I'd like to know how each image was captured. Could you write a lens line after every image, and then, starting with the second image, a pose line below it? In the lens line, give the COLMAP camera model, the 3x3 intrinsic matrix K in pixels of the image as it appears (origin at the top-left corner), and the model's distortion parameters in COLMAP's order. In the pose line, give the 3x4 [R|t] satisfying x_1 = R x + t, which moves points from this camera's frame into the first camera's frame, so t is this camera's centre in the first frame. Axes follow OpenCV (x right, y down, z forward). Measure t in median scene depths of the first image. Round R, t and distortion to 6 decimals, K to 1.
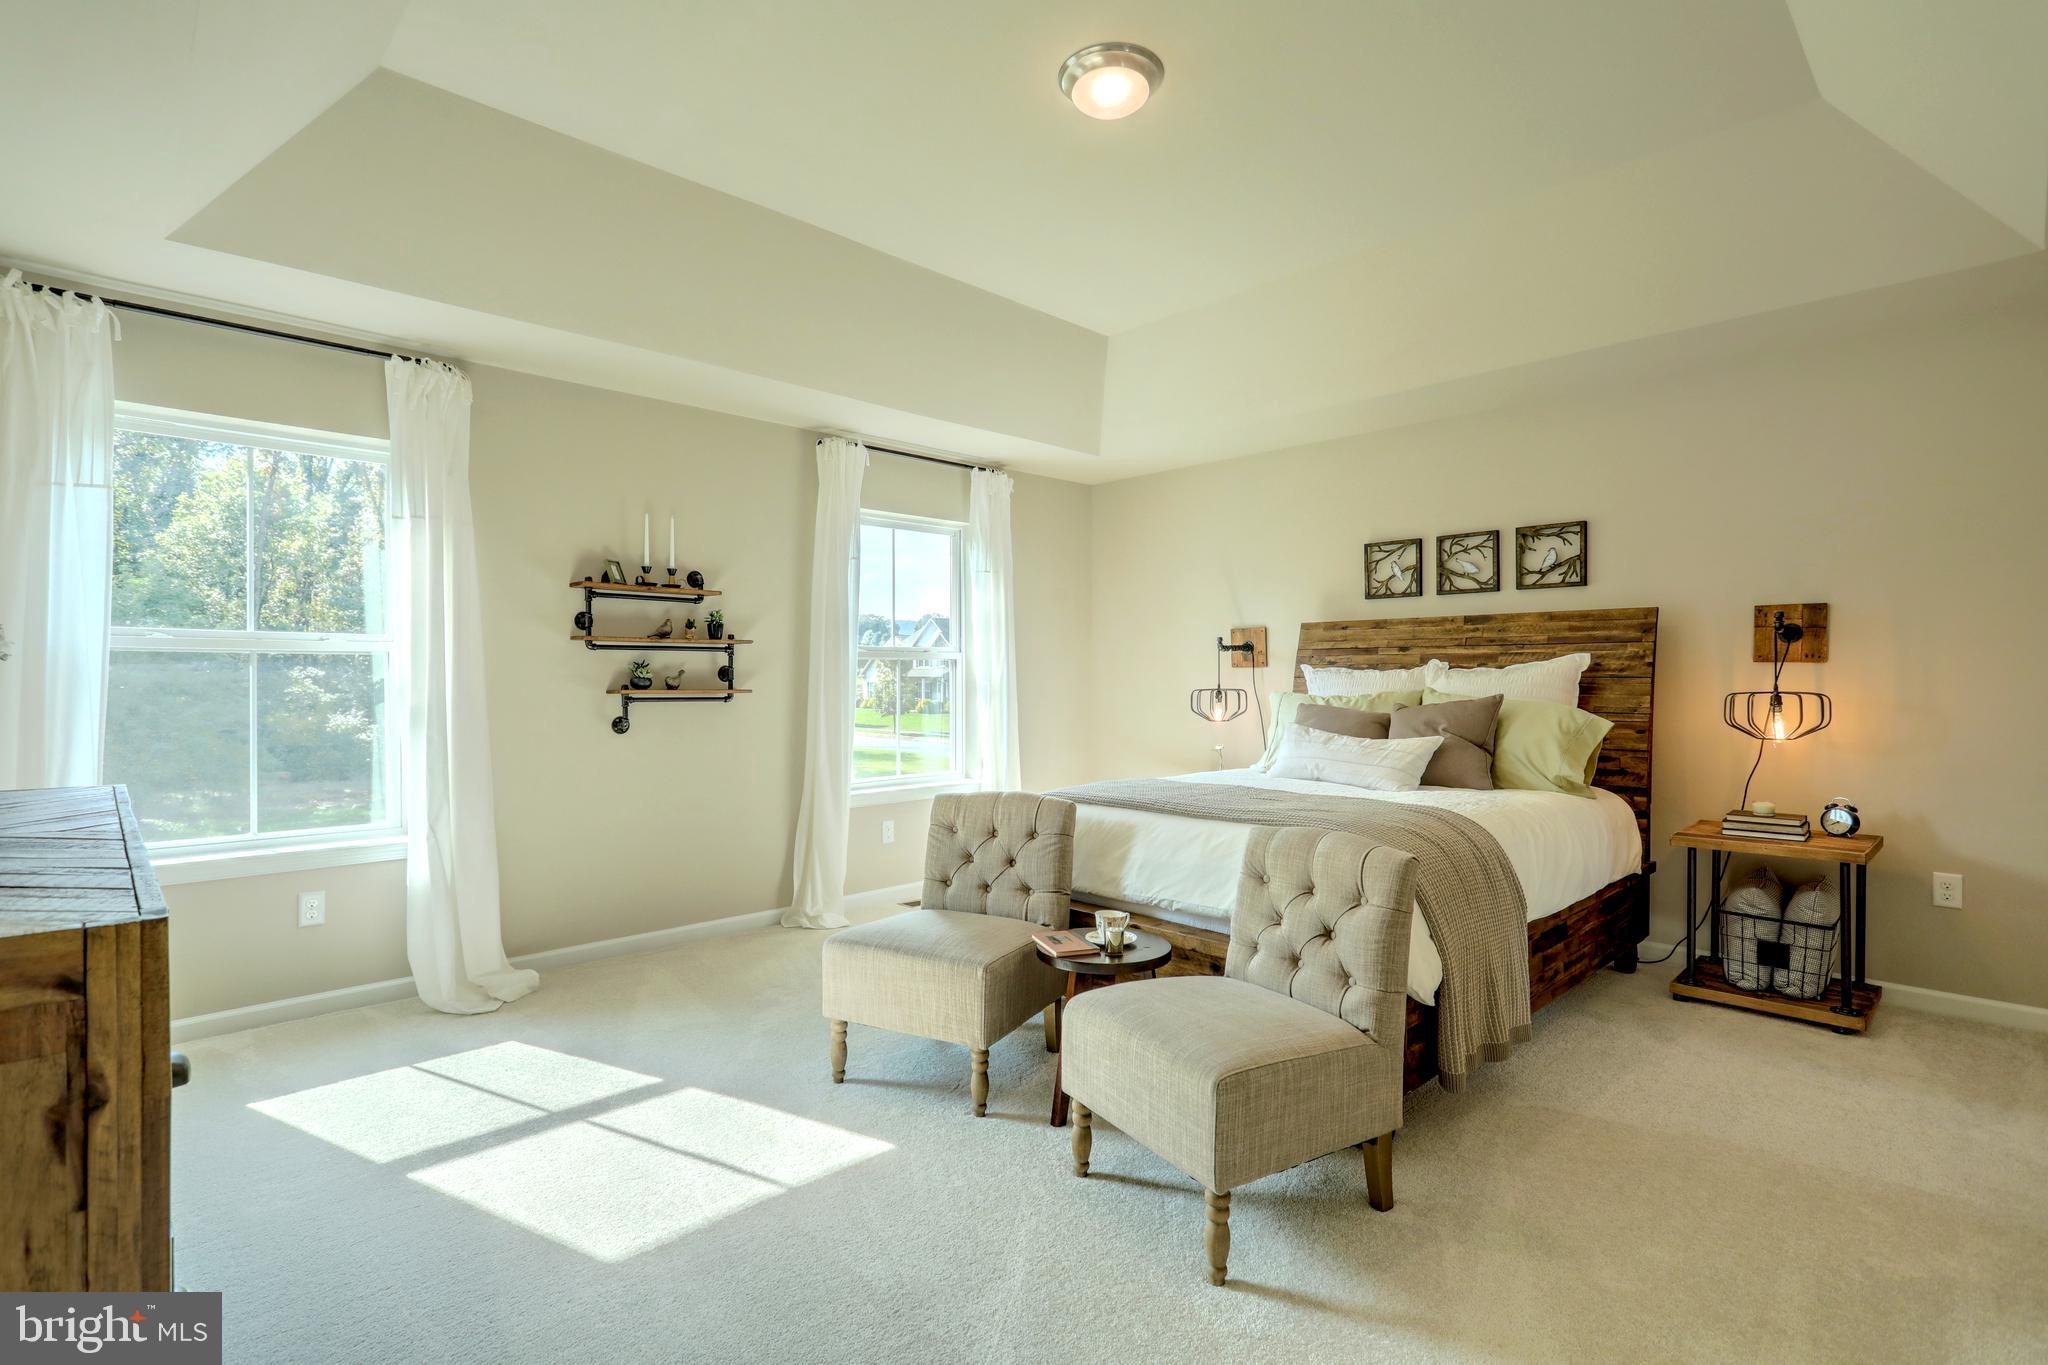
lens RADIAL K [[970.2, 0, 1013.5], [0, 970.2, 687.6], [0, 0, 1]] dist [0.004437, 0.002284]
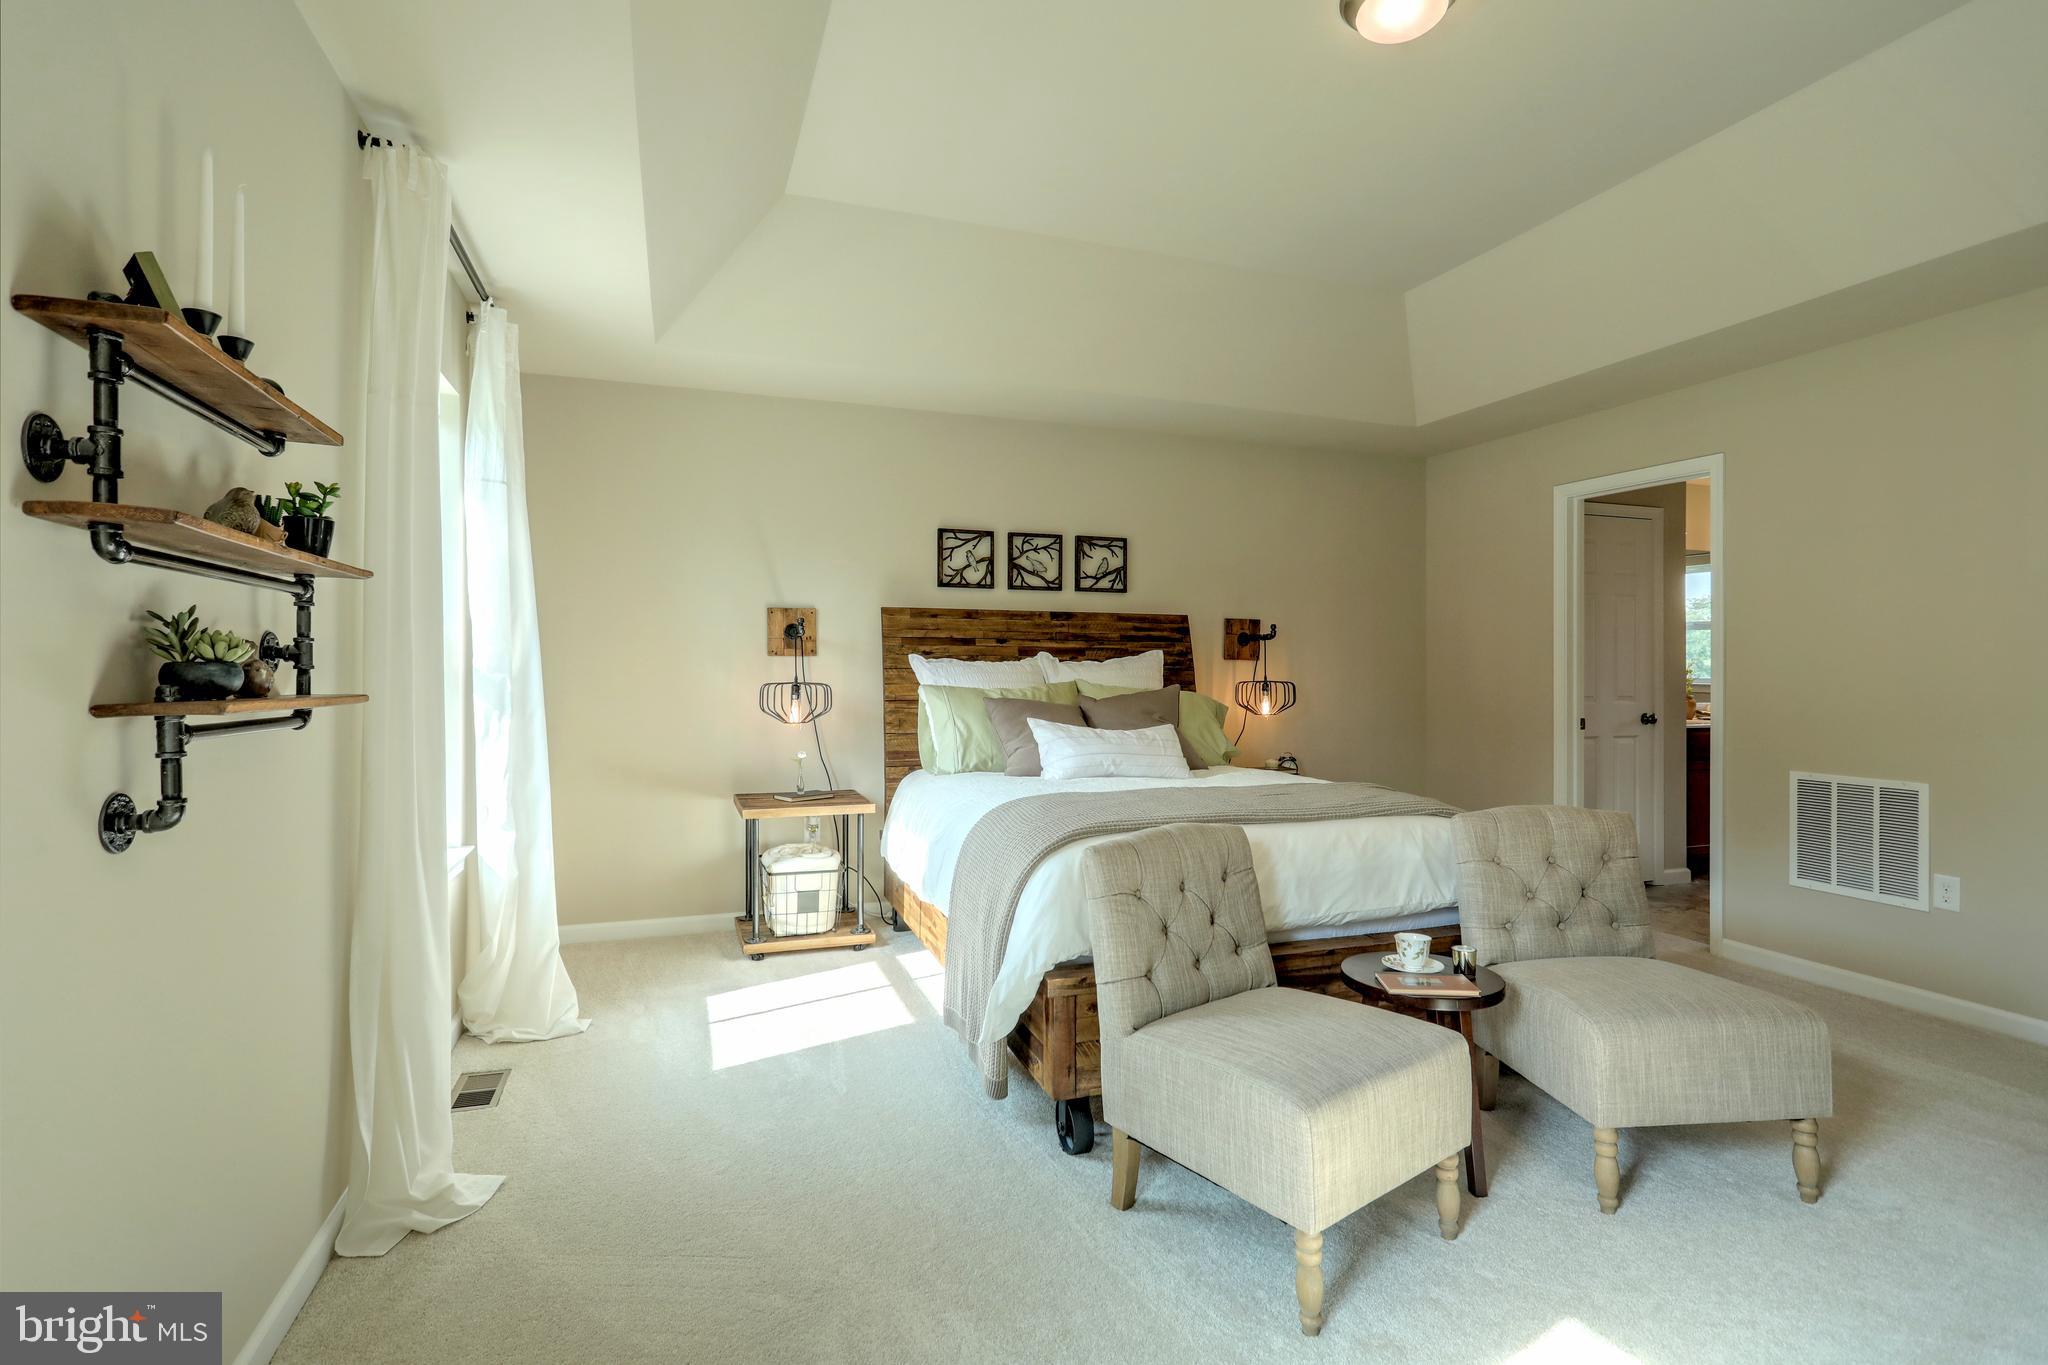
lens RADIAL K [[990.4, 0, 1025.7], [0, 990.4, 670.5], [0, 0, 1]] dist [0.022388, 0.000325]
pose [[0.406749, 0.002702, 0.913536, -0.532372], [0.005534, 0.999970, -0.005421, -0.003960], [-0.913523, 0.007260, 0.406722, 0.583173]]
